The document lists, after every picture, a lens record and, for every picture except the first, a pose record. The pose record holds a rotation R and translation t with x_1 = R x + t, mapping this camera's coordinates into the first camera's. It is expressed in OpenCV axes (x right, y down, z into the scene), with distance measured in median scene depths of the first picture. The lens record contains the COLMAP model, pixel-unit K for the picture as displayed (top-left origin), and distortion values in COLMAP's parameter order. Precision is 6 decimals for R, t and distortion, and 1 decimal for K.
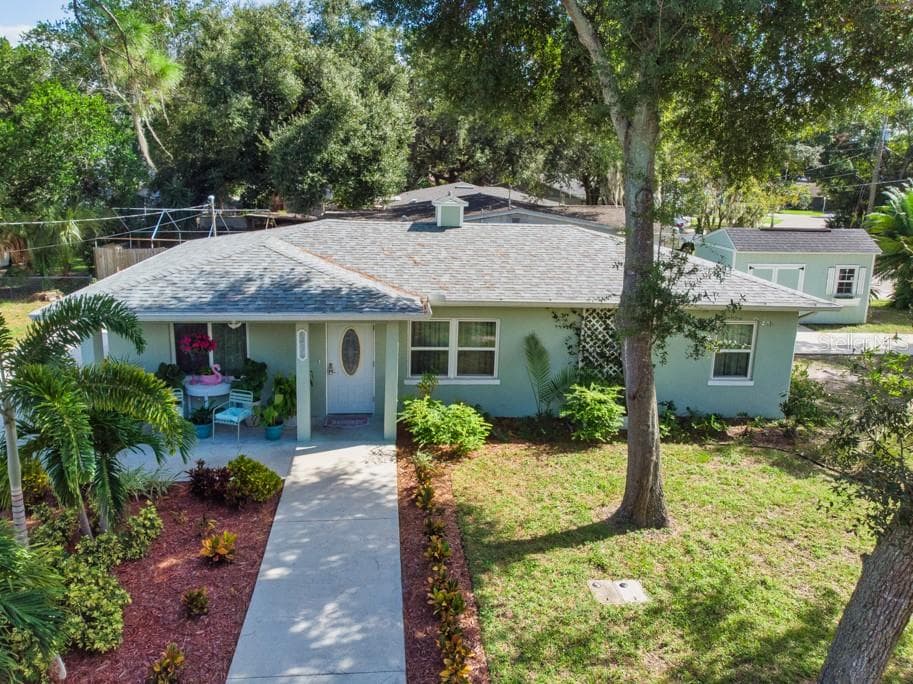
lens RADIAL K [[713.9, 0, 442.6], [0, 713.9, 314.9], [0, 0, 1]] dist [-0.004594, -0.002381]
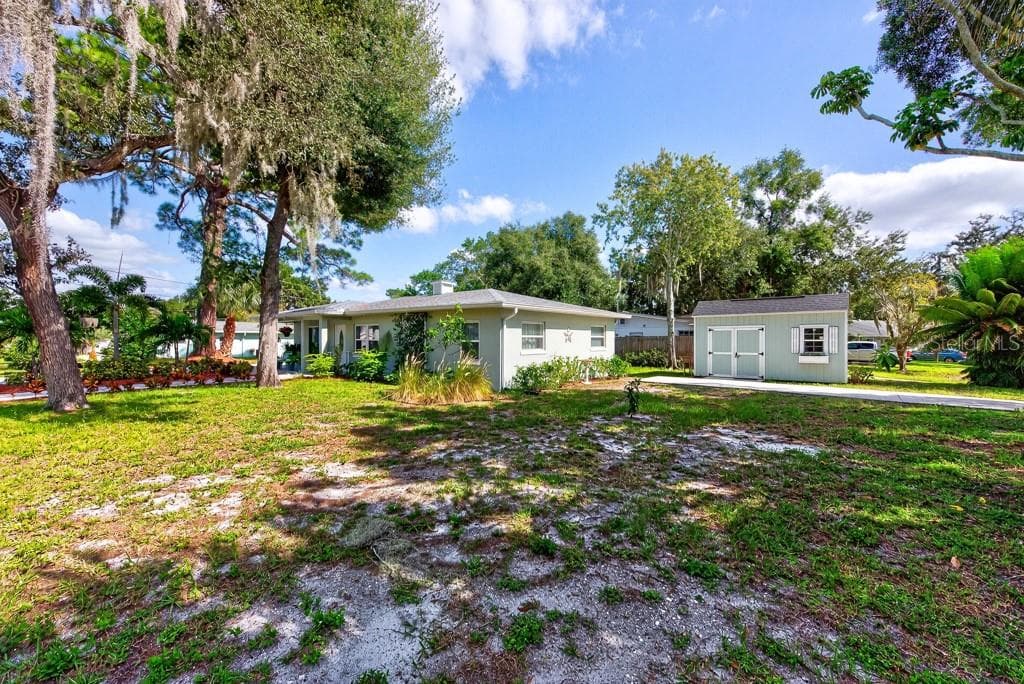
lens RADIAL K [[403.2, 0, 512.0], [0, 403.2, 342.0], [0, 0, 1]] dist [-0.000343, -0.000161]
pose [[0.726383, -0.017558, -0.687066, 1.089704], [-0.133428, 0.977052, -0.166032, 0.188099], [0.674214, 0.212277, 0.707371, 0.477368]]
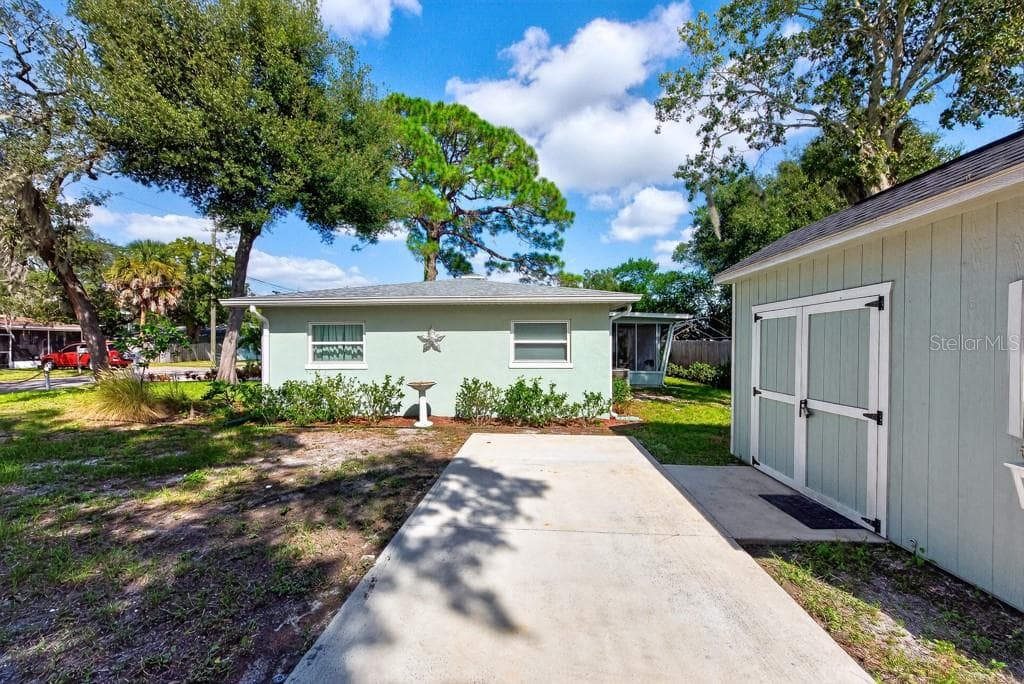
lens RADIAL K [[404.3, 0, 513.2], [0, 404.3, 343.2], [0, 0, 1]] dist [0.001752, 0.000064]
pose [[-0.112703, -0.022758, -0.993368, 1.091013], [-0.212015, 0.977265, 0.001665, -0.042467], [0.970746, 0.210797, -0.114966, 1.493313]]
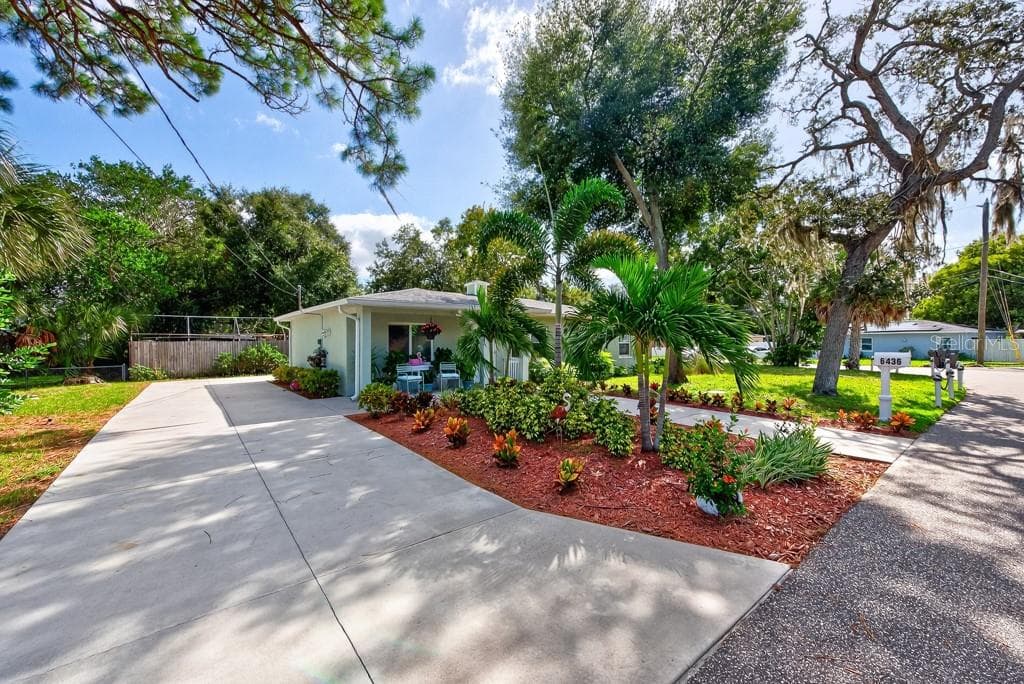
lens RADIAL K [[403.2, 0, 512.0], [0, 403.2, 342.0], [0, 0, 1]] dist [-0.000343, -0.000161]
pose [[0.829537, -0.028541, 0.557723, -0.617983], [0.144101, 0.975812, -0.164394, 0.214341], [-0.539541, 0.216739, 0.813585, 0.162920]]
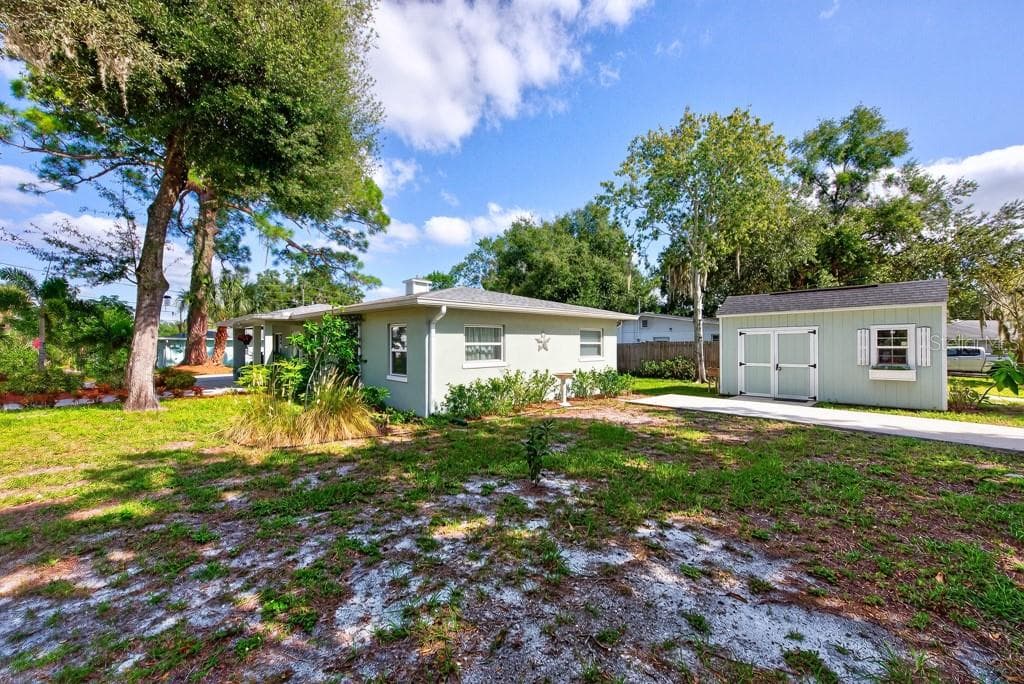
lens RADIAL K [[404.0, 0, 512.8], [0, 404.0, 344.7], [0, 0, 1]] dist [0.001947, -0.000373]
pose [[0.638423, -0.025052, -0.769278, 1.066573], [-0.148308, 0.976737, -0.154888, 0.120164], [0.755262, 0.212974, 0.619855, 0.755518]]
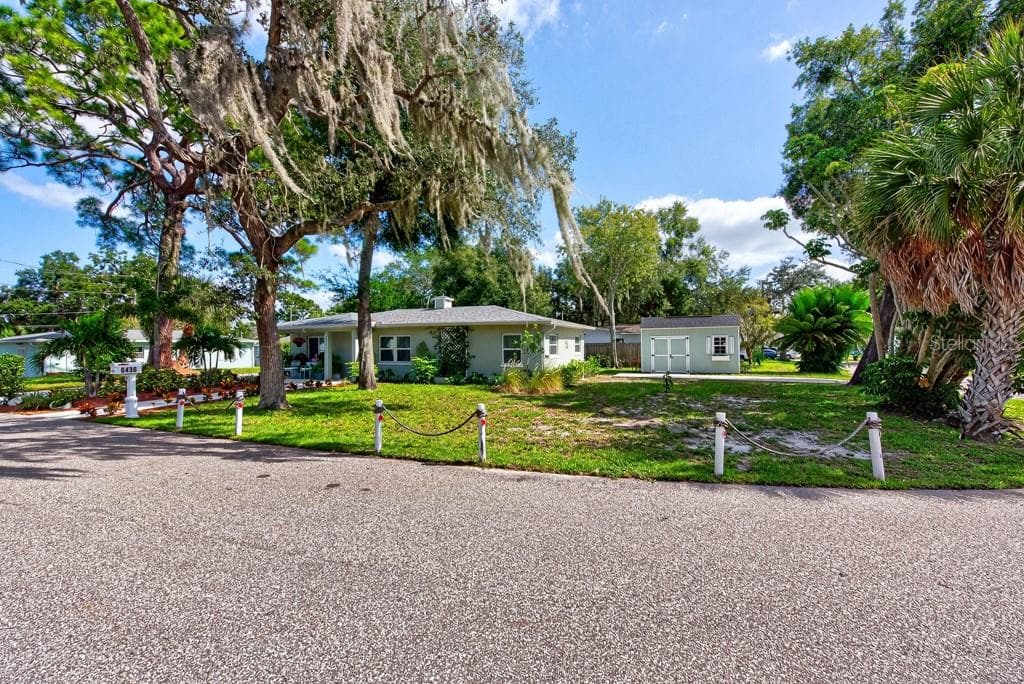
lens RADIAL K [[404.3, 0, 513.2], [0, 404.3, 343.2], [0, 0, 1]] dist [0.001752, 0.000064]
pose [[0.892892, -0.031769, -0.449148, 0.937778], [-0.068523, 0.976302, -0.205277, 0.270659], [0.445026, 0.214067, 0.869556, 0.040067]]
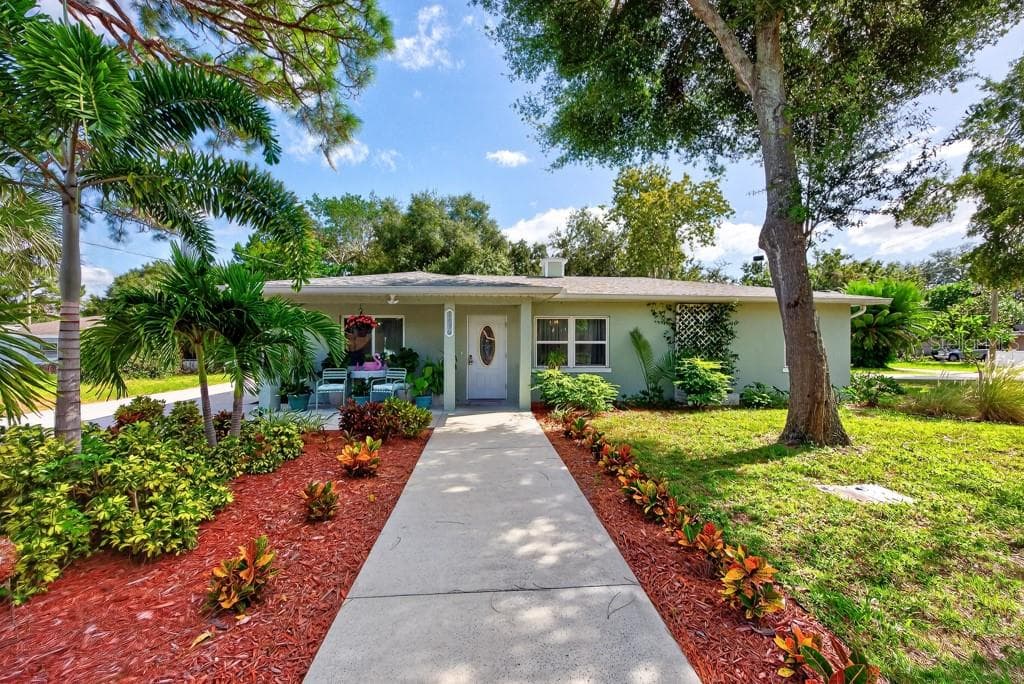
lens RADIAL K [[407.7, 0, 510.0], [0, 407.7, 342.2], [0, 0, 1]] dist [0.000471, -0.000060]
pose [[0.999591, -0.023294, -0.016579, -0.079399], [0.019331, 0.977850, -0.208410, 0.191498], [0.021067, 0.208004, 0.977901, 0.320187]]
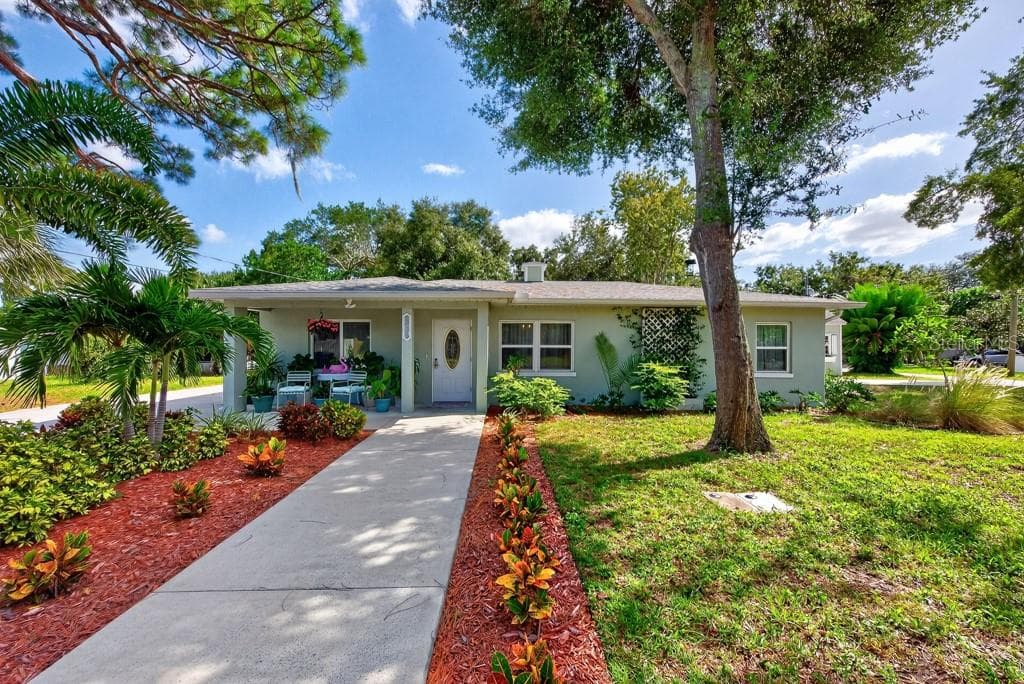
lens RADIAL K [[404.3, 0, 513.2], [0, 404.3, 343.2], [0, 0, 1]] dist [0.001752, 0.000064]
pose [[0.998112, -0.020751, -0.057802, 0.015182], [0.007742, 0.976191, -0.216773, 0.193516], [0.060924, 0.215917, 0.974509, 0.324090]]
